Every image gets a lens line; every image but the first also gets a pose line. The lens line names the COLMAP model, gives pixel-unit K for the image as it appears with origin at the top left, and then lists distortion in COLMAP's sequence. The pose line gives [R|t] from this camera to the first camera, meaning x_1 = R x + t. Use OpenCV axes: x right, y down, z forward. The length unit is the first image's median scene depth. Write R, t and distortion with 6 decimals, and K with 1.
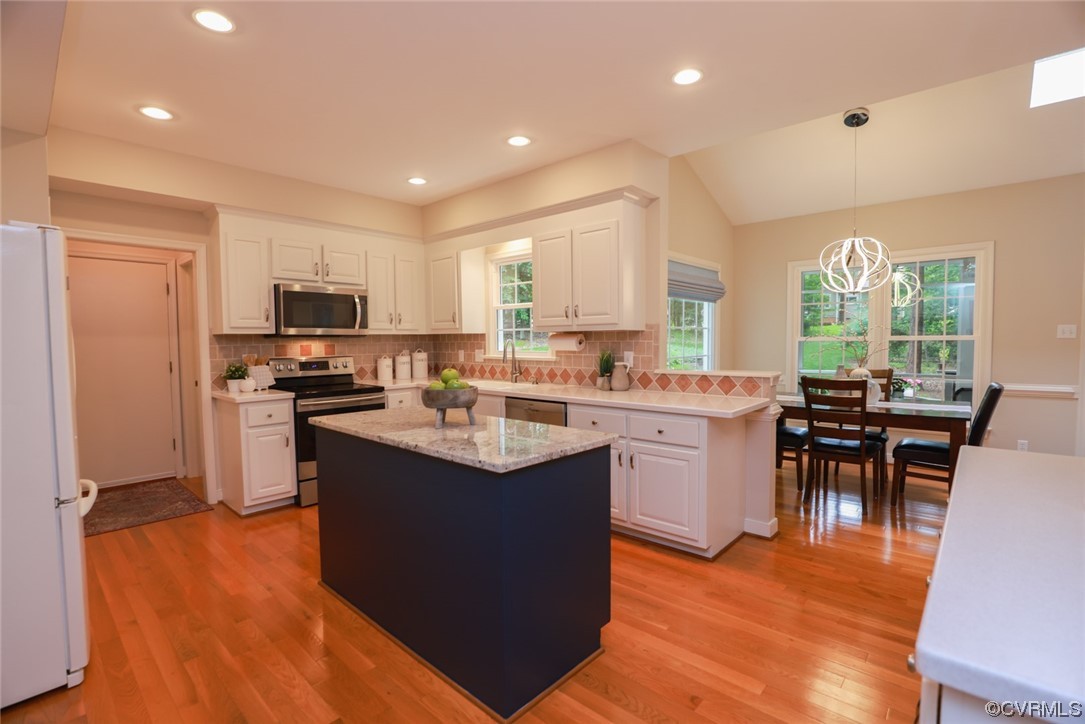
lens RADIAL K [[495.0, 0, 545.8], [0, 495.0, 366.2], [0, 0, 1]] dist [-0.034131, 0.006539]
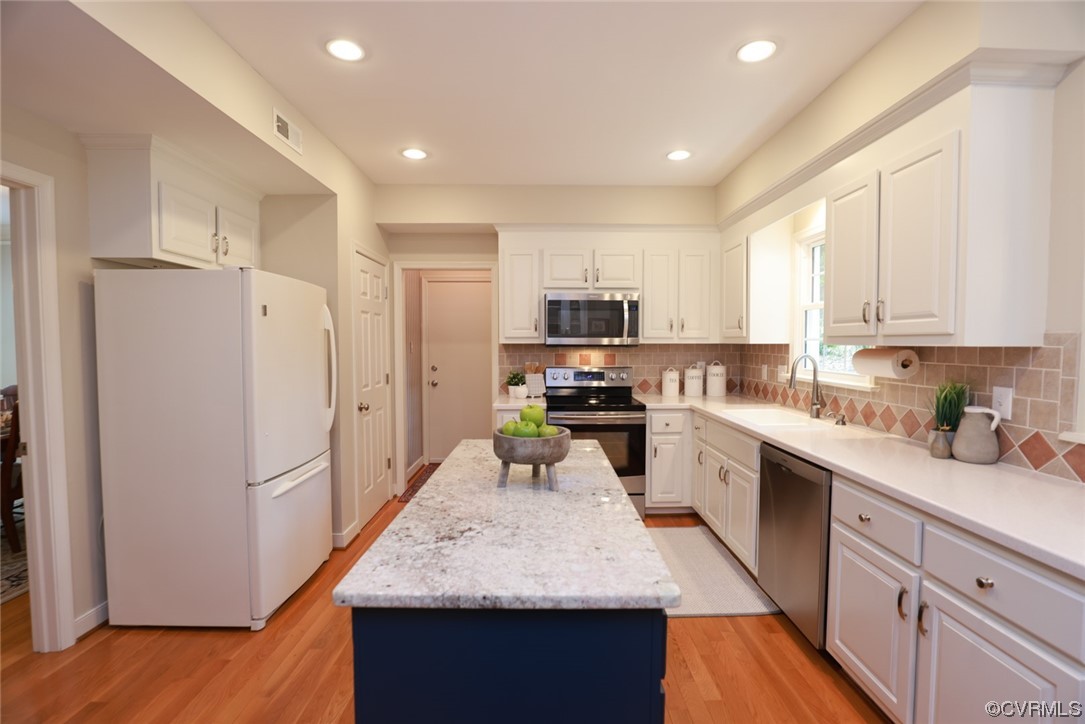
lens RADIAL K [[495.0, 0, 545.8], [0, 495.0, 366.2], [0, 0, 1]] dist [-0.034131, 0.006539]
pose [[0.679965, 0.043384, -0.731960, 0.198965], [-0.044089, 0.998861, 0.018246, -0.037869], [0.731918, 0.019865, 0.681103, 0.307577]]
